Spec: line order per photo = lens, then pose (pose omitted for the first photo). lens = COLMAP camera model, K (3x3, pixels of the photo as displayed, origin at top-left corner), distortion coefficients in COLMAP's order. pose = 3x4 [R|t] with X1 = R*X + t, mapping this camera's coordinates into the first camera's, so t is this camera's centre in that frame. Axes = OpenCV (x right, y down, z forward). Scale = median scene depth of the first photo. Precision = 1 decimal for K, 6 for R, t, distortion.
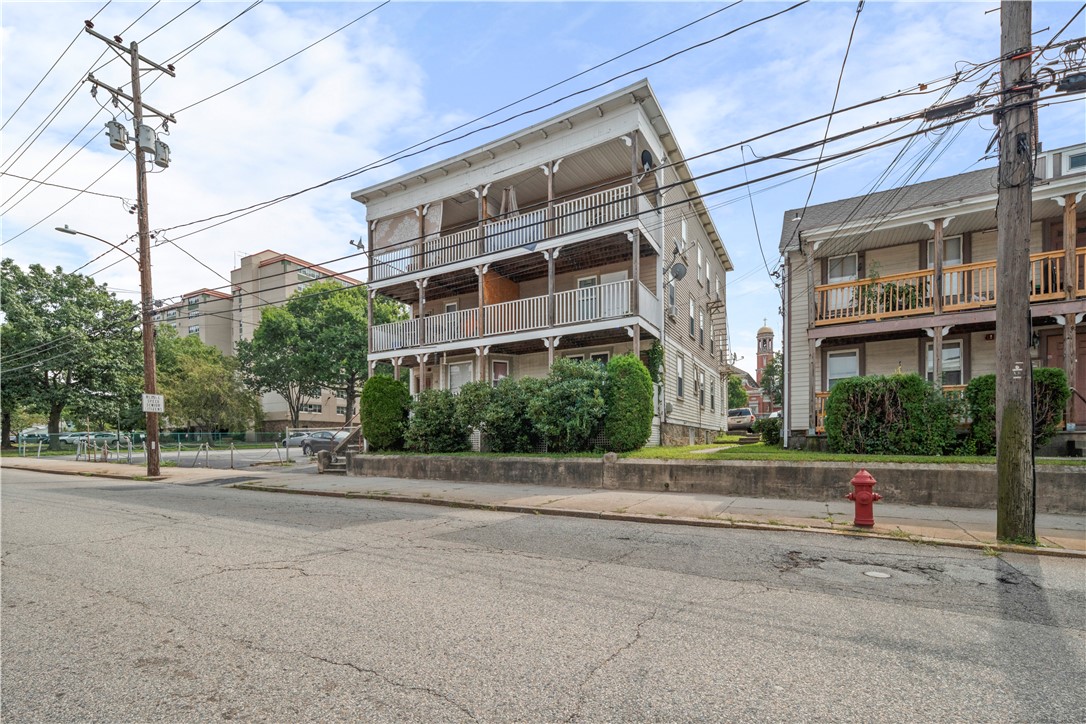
lens RADIAL K [[479.3, 0, 550.1], [0, 479.3, 450.6], [0, 0, 1]] dist [0.001760, -0.001147]
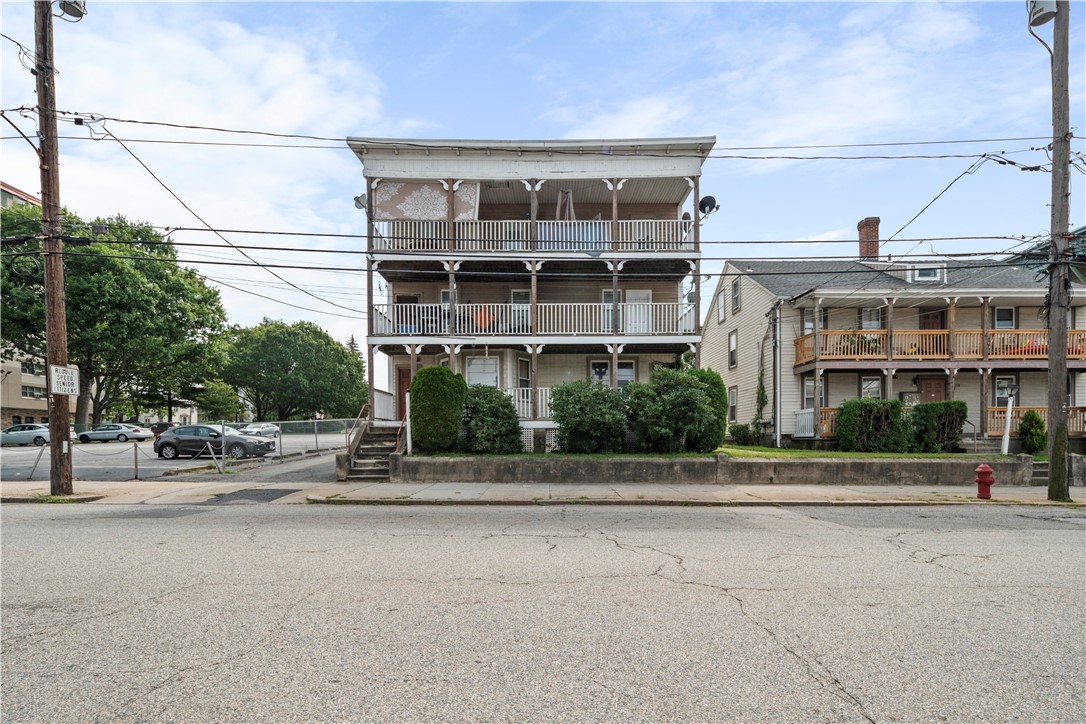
lens RADIAL K [[479.3, 0, 550.1], [0, 479.3, 450.6], [0, 0, 1]] dist [0.001760, -0.001147]
pose [[0.872685, -0.007292, 0.488228, -0.780182], [0.003786, 0.999959, 0.008168, -0.012108], [-0.488268, -0.005279, 0.872678, 0.171810]]
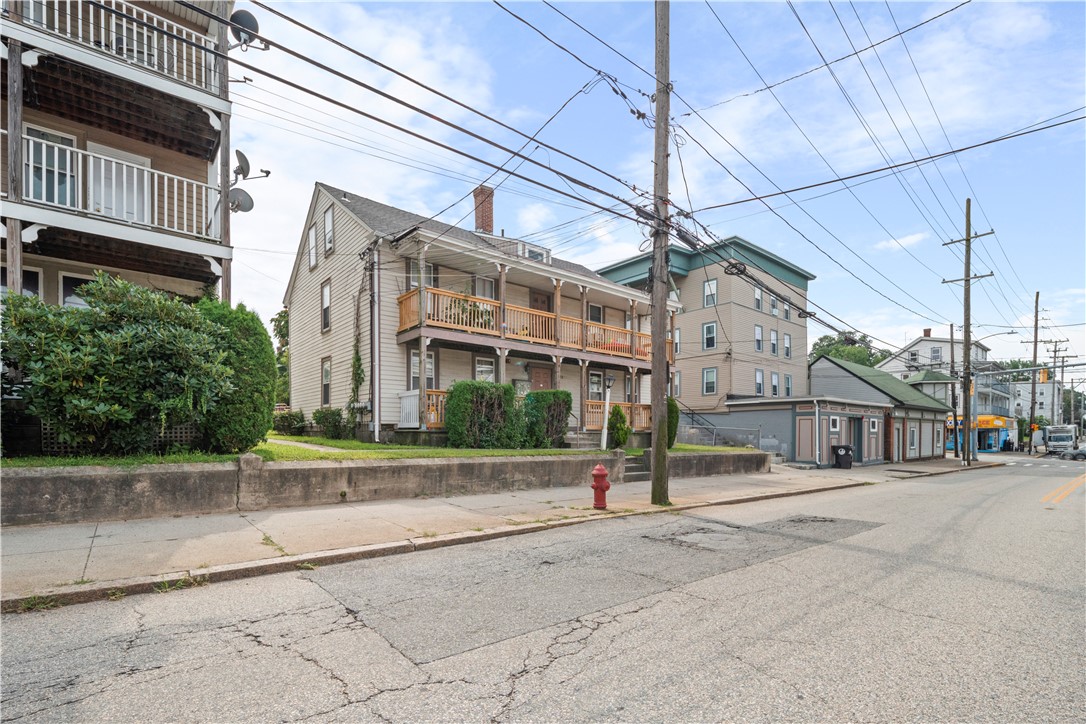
lens RADIAL K [[491.1, 0, 545.9], [0, 491.1, 438.3], [0, 0, 1]] dist [0.007177, -0.000441]
pose [[0.353627, -0.001118, 0.935386, -0.337583], [0.000376, 0.999999, 0.001053, -0.016112], [-0.935387, -0.000020, 0.353627, 0.377030]]
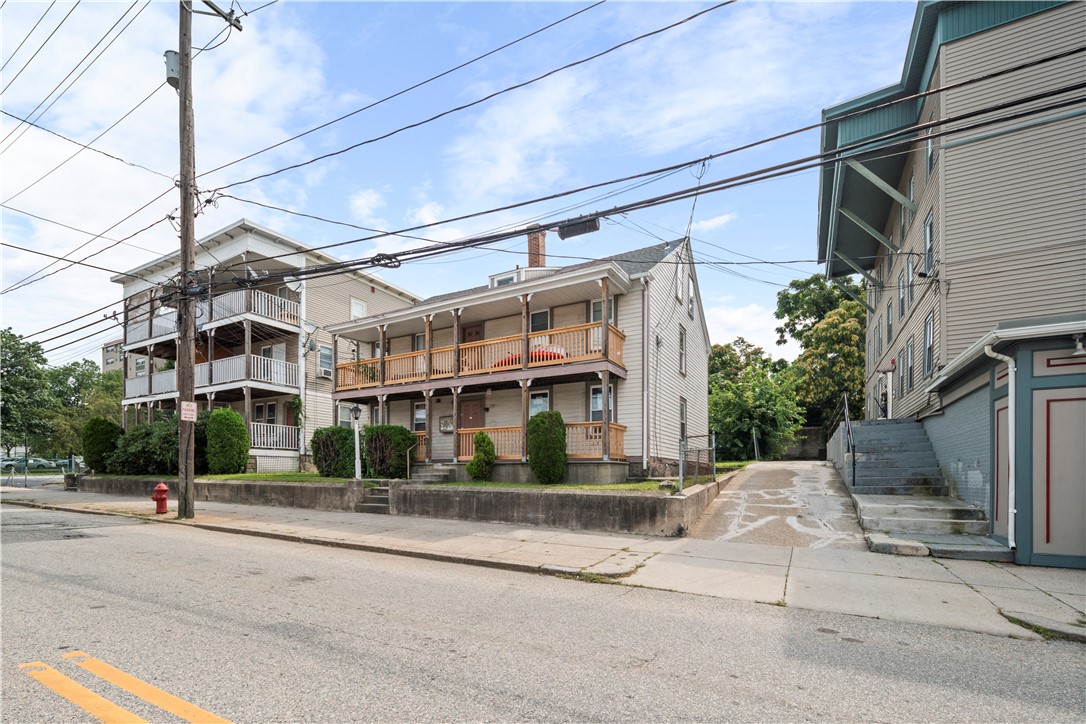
lens RADIAL K [[476.1, 0, 546.7], [0, 476.1, 476.2], [0, 0, 1]] dist [0.001738, -0.000204]
pose [[0.999943, 0.009695, 0.004410, 1.180744], [-0.009661, 0.999925, -0.007537, 0.008006], [-0.004483, 0.007494, 0.999962, -0.466889]]
